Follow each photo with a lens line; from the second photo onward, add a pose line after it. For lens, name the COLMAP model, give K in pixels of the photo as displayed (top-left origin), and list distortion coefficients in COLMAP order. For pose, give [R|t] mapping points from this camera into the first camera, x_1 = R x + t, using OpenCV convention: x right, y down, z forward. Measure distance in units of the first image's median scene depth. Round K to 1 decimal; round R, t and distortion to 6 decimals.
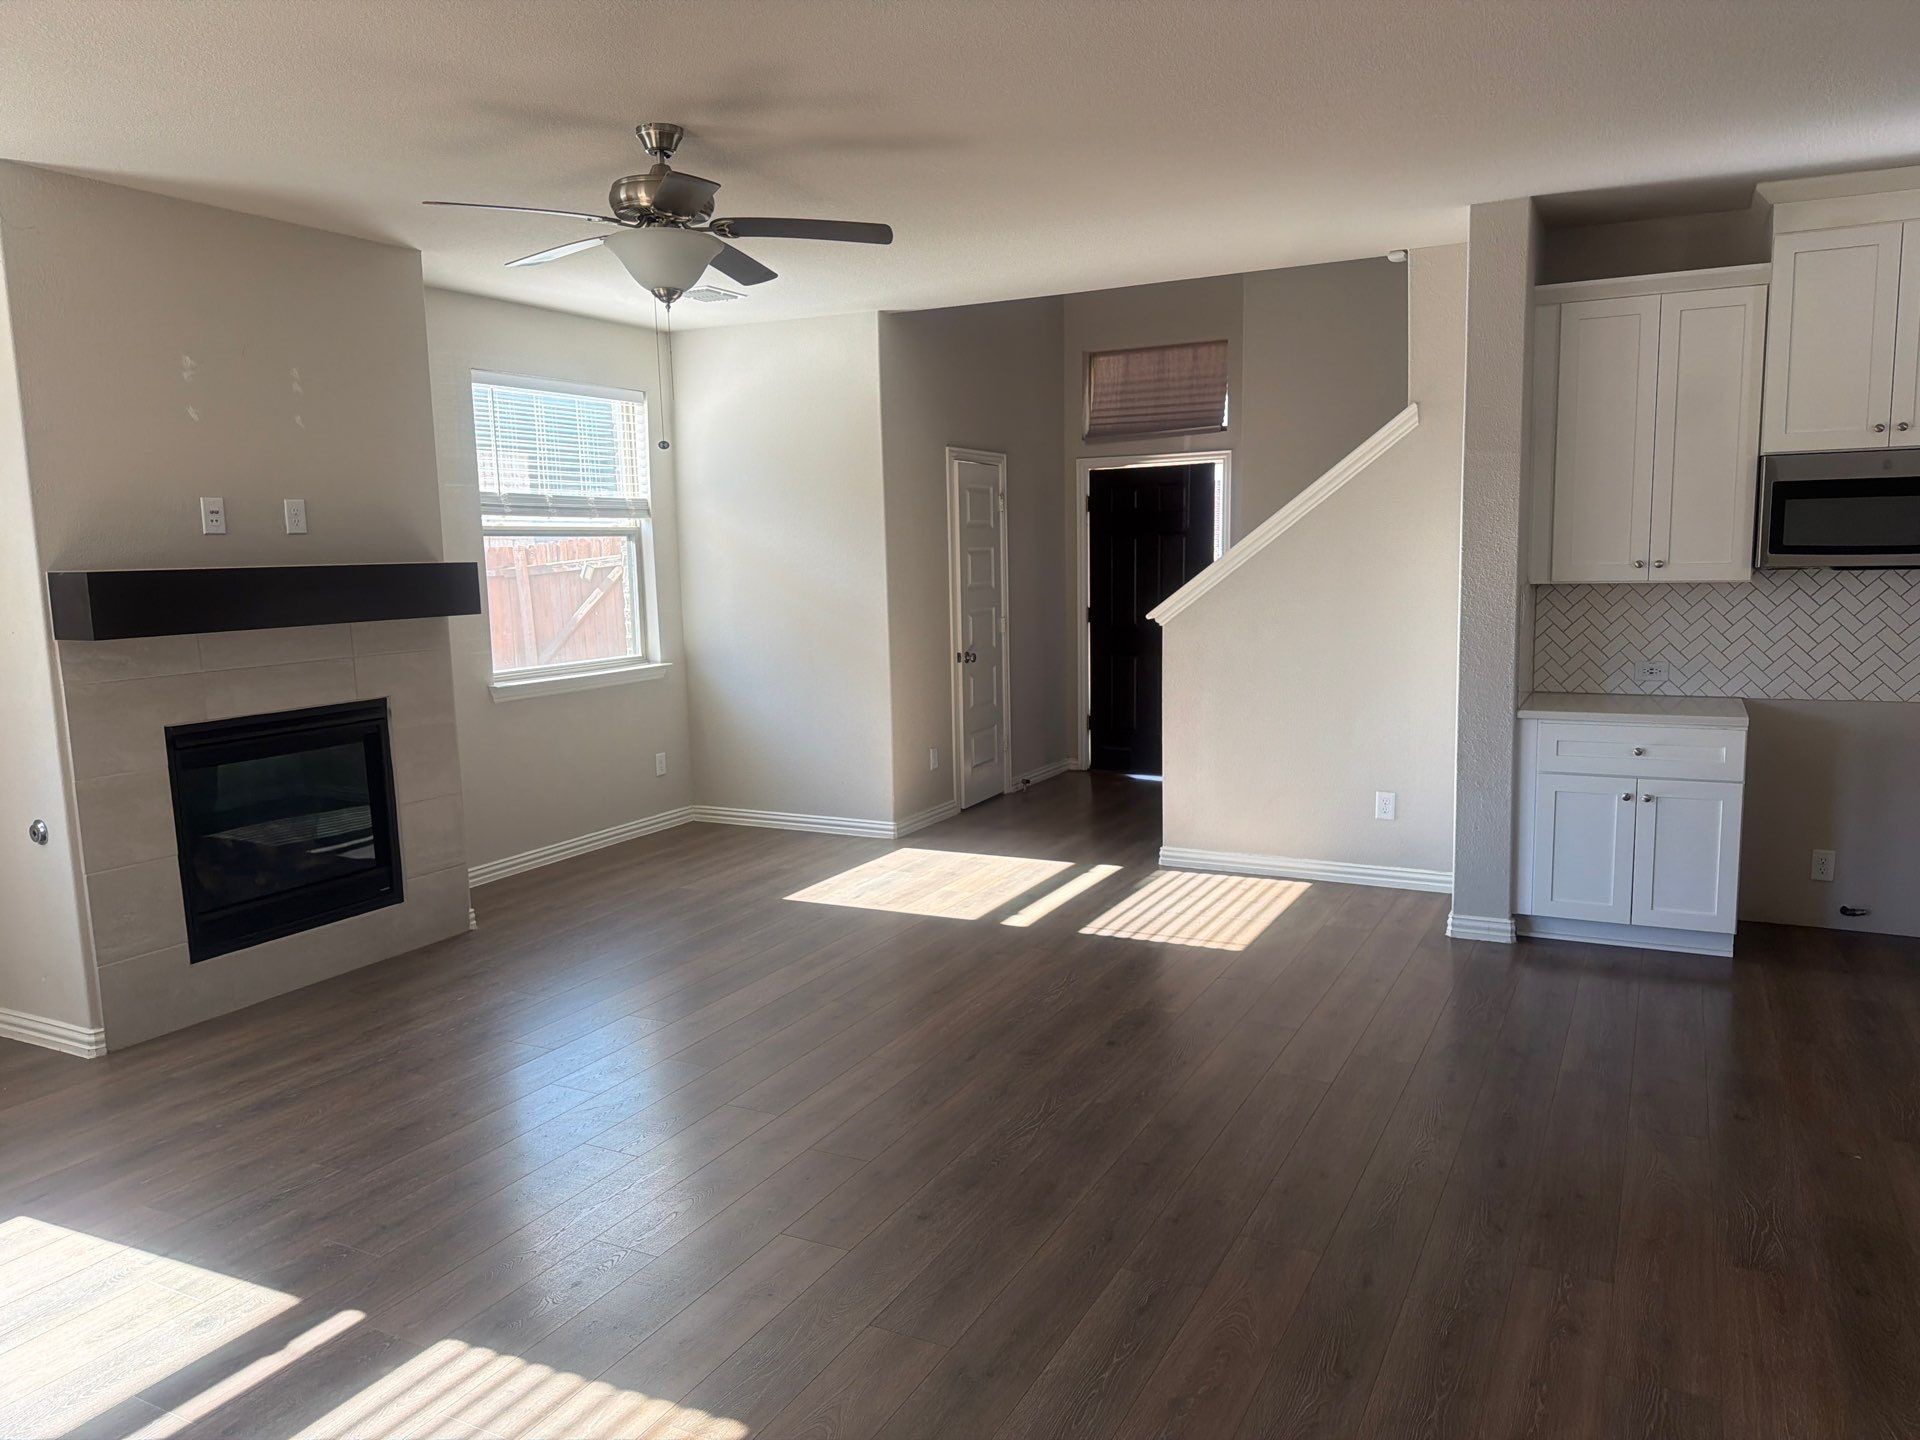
lens RADIAL K [[1341.0, 0, 963.8], [0, 1341.0, 729.2], [0, 0, 1]] dist [0.089773, -0.100235]
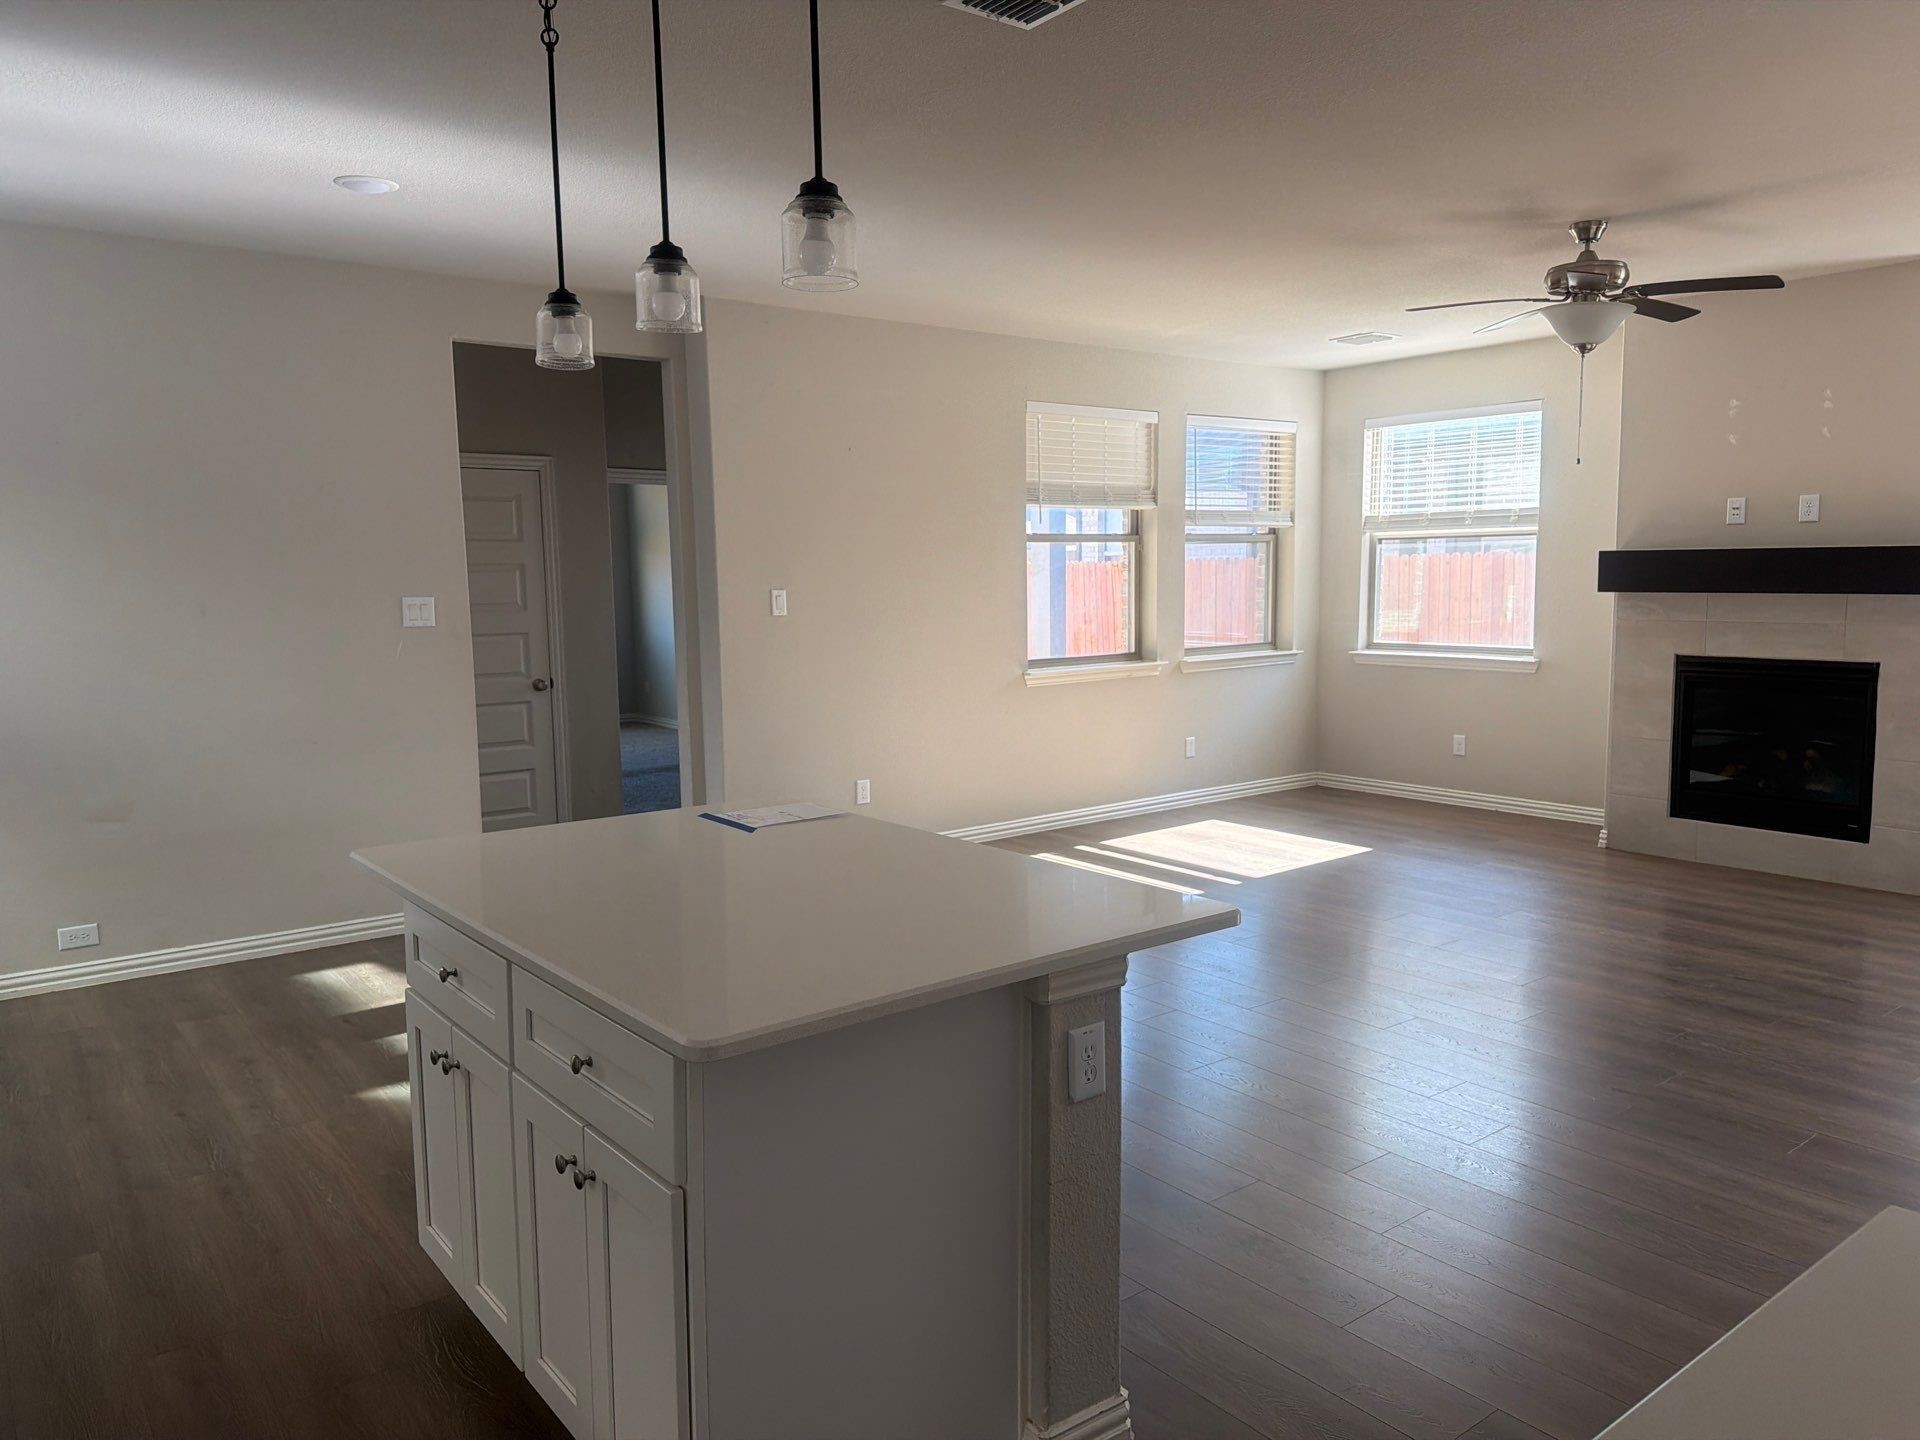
lens RADIAL K [[1341.0, 0, 976.2], [0, 1341.0, 712.6], [0, 0, 1]] dist [0.089773, -0.100235]
pose [[-0.414611, 0.135036, -0.899924, 1.055199], [-0.095003, 0.977101, 0.190387, -0.146303], [0.905026, 0.164432, -0.392289, 0.875665]]
